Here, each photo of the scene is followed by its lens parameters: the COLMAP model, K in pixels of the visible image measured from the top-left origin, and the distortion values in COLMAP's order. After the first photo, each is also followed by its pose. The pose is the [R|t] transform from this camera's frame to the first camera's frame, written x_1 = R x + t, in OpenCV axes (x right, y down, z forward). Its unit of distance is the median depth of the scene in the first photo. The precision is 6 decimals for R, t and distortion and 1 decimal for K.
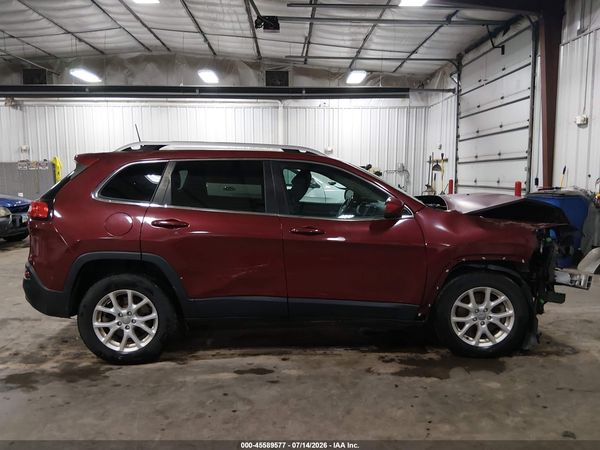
lens RADIAL K [[454.3, 0, 300.0], [0, 454.3, 225.0], [0, 0, 1]] dist [0.116788, -0.194130]
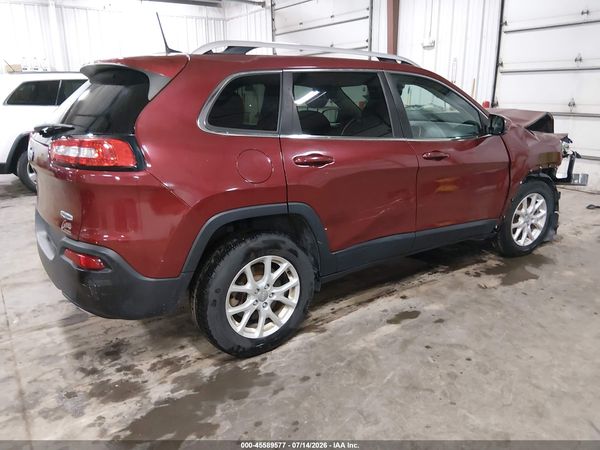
lens RADIAL K [[454.3, 0, 300.0], [0, 454.3, 225.0], [0, 0, 1]] dist [0.116788, -0.194130]
pose [[0.835120, -0.156393, 0.527366, -0.672343], [0.067771, 0.980680, 0.183506, -0.034175], [-0.545876, -0.117509, 0.829585, 0.362682]]
